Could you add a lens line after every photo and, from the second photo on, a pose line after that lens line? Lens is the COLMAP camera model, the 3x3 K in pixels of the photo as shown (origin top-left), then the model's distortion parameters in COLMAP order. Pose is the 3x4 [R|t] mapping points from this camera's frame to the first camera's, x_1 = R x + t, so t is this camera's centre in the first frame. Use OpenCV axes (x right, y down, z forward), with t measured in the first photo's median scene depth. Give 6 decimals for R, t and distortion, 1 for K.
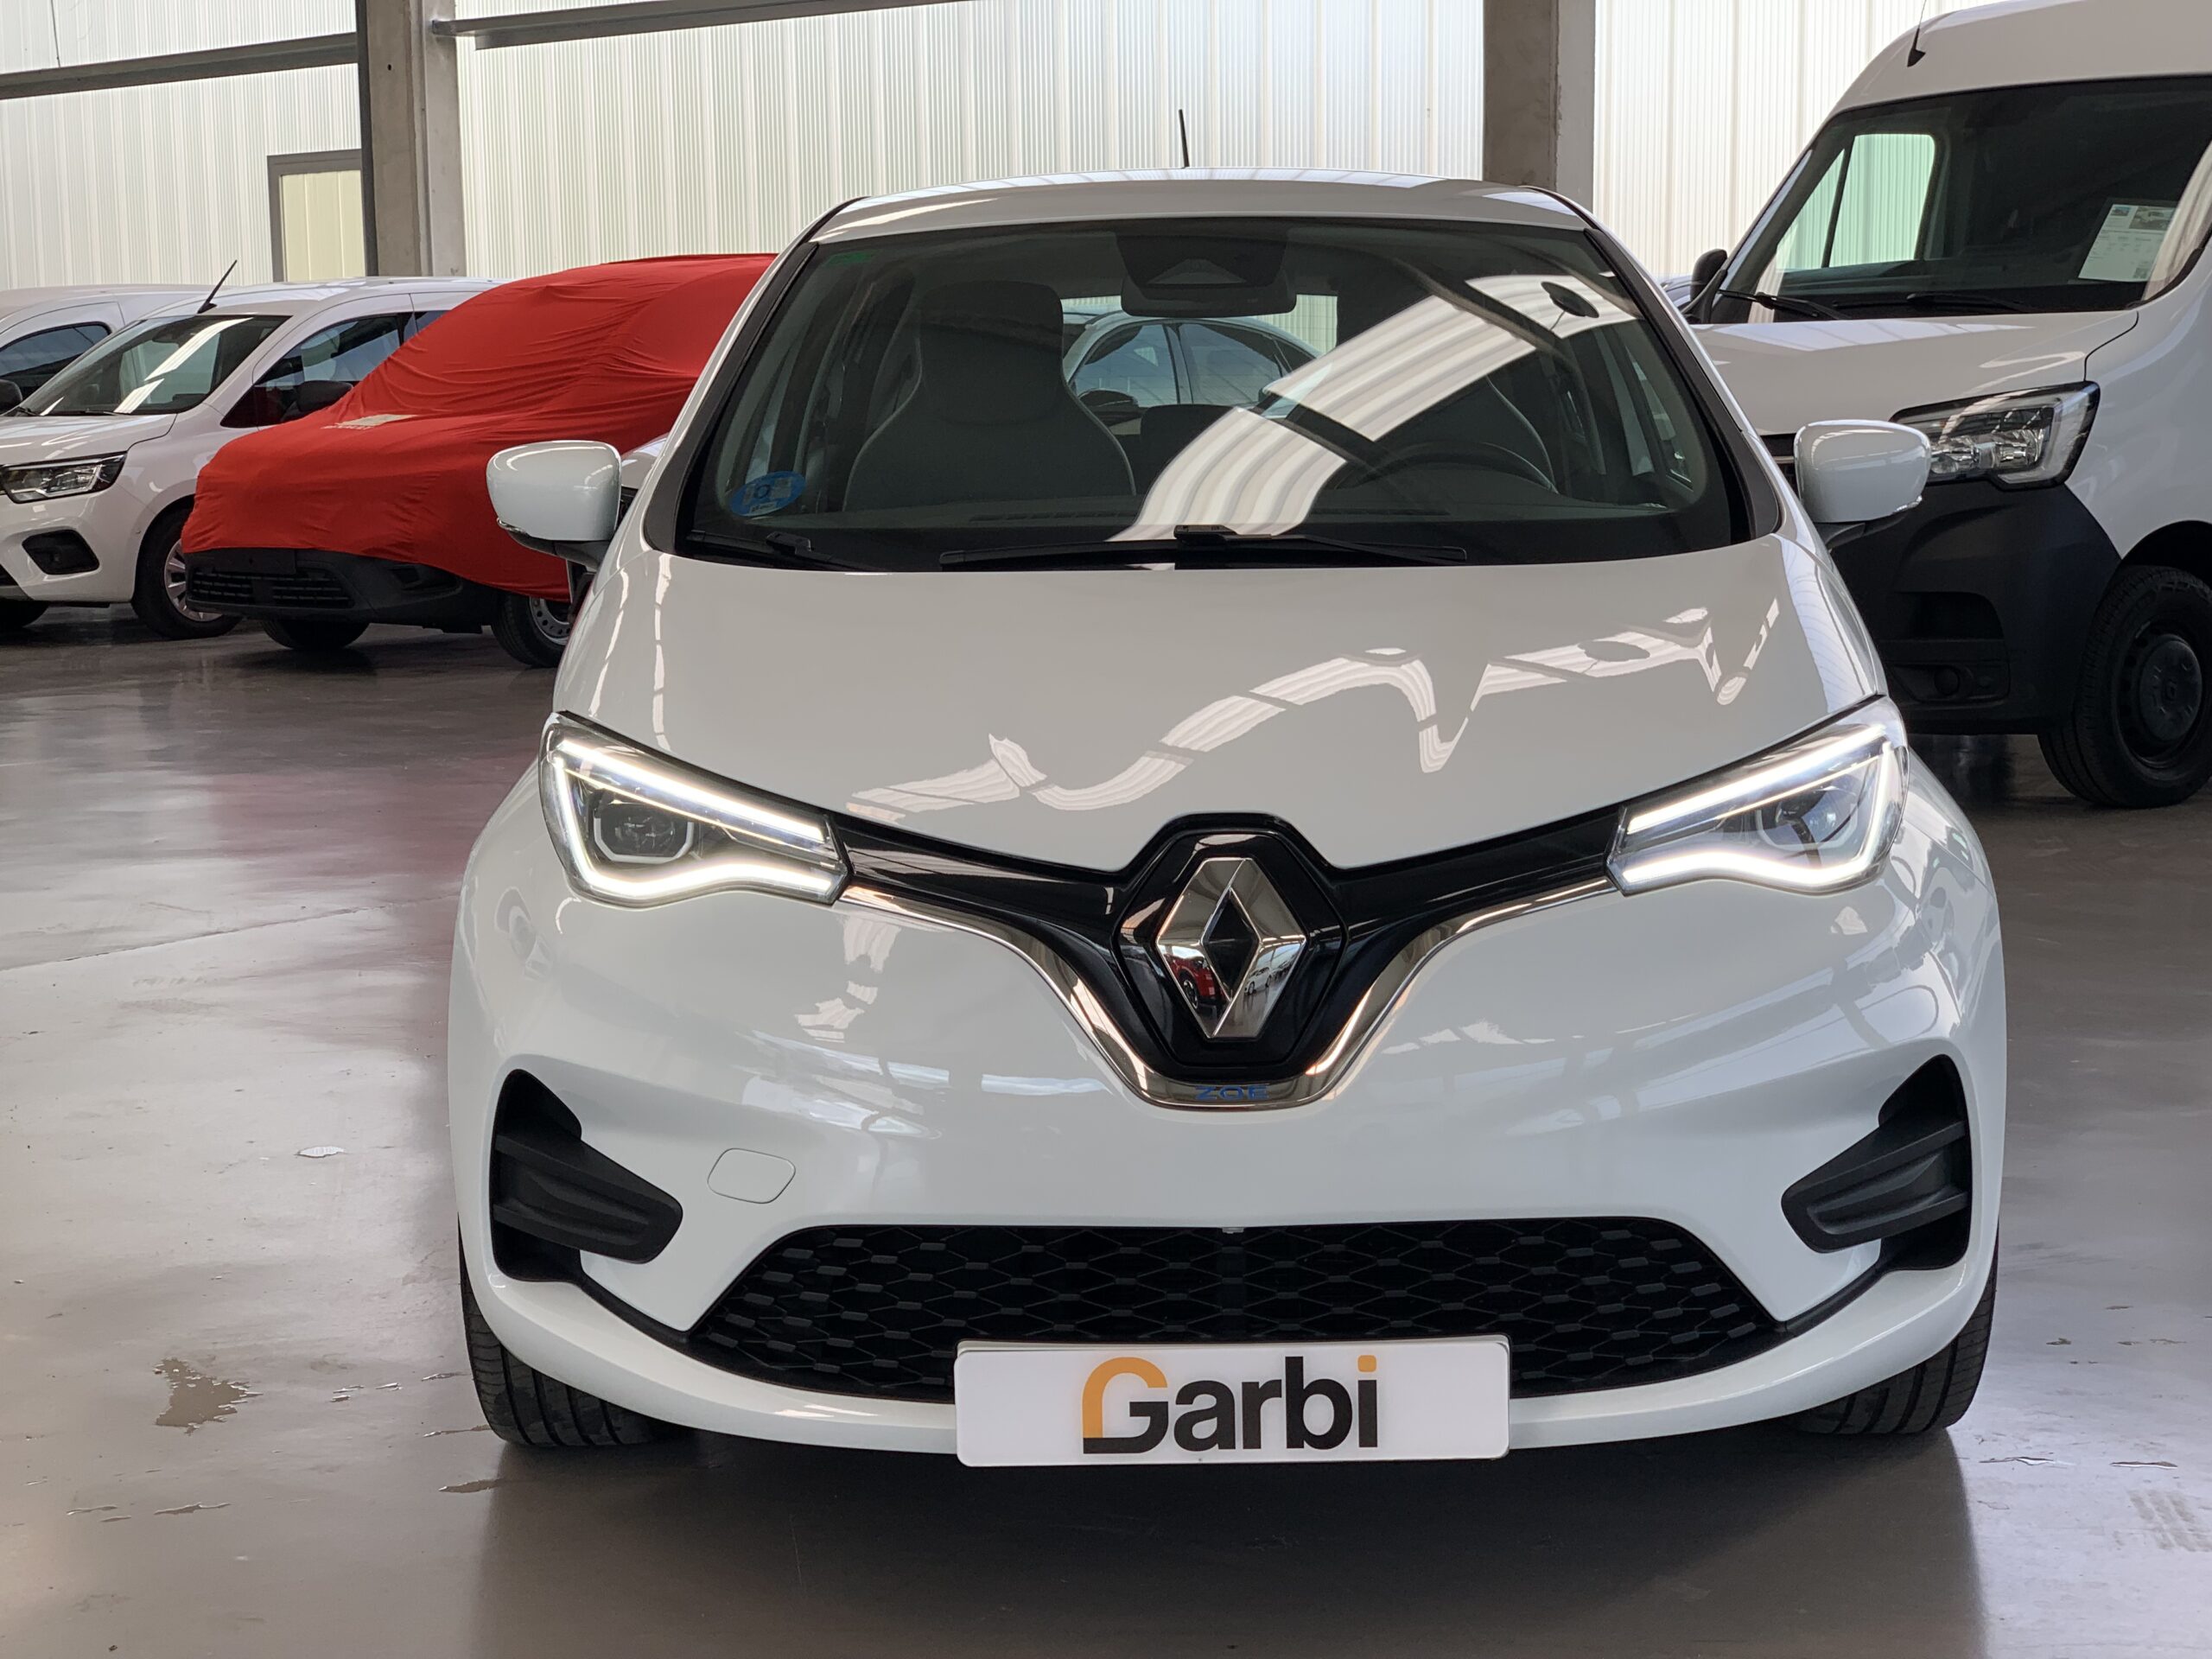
lens RADIAL K [[3357.8, 0, 1106.0], [0, 3357.8, 829.5], [0, 0, 1]] dist [0.034475, -0.021443]
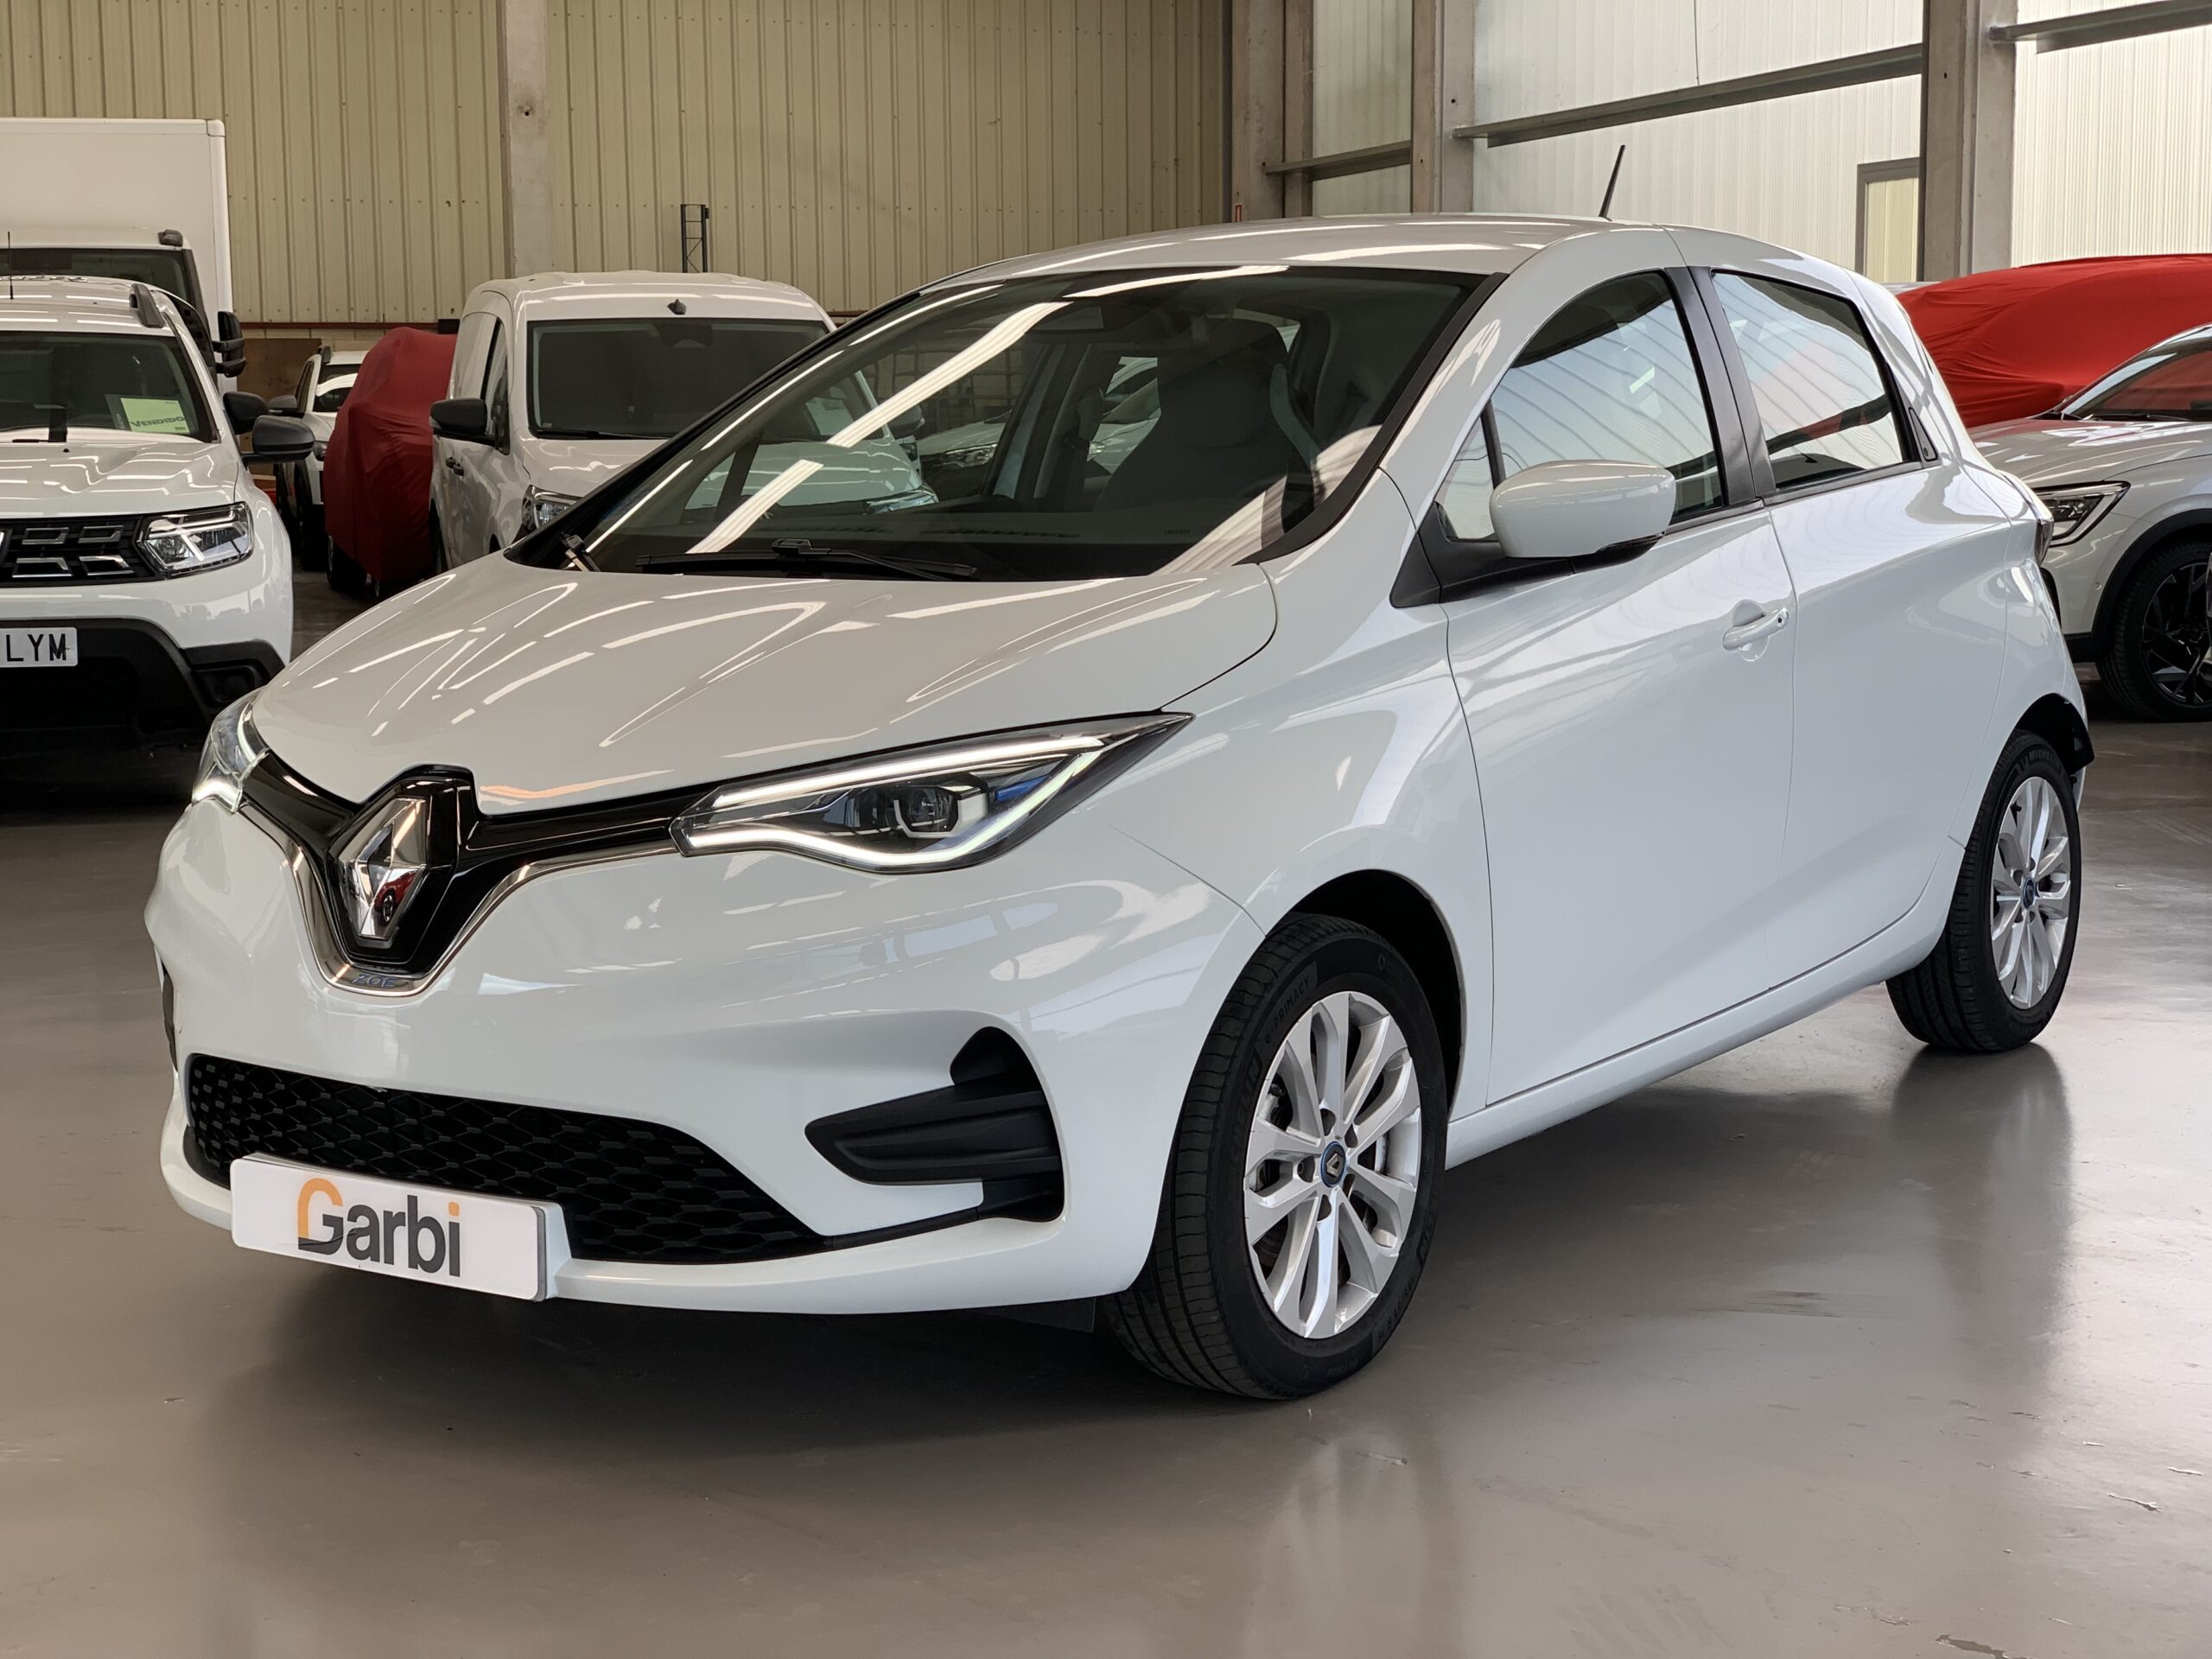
lens RADIAL K [[3357.8, 0, 1106.0], [0, 3357.8, 829.5], [0, 0, 1]] dist [0.034475, -0.021443]
pose [[0.839534, 0.079176, -0.537507, 0.933112], [-0.078112, 0.996636, 0.024803, -0.031751], [0.537663, 0.021163, 0.842894, 0.070465]]
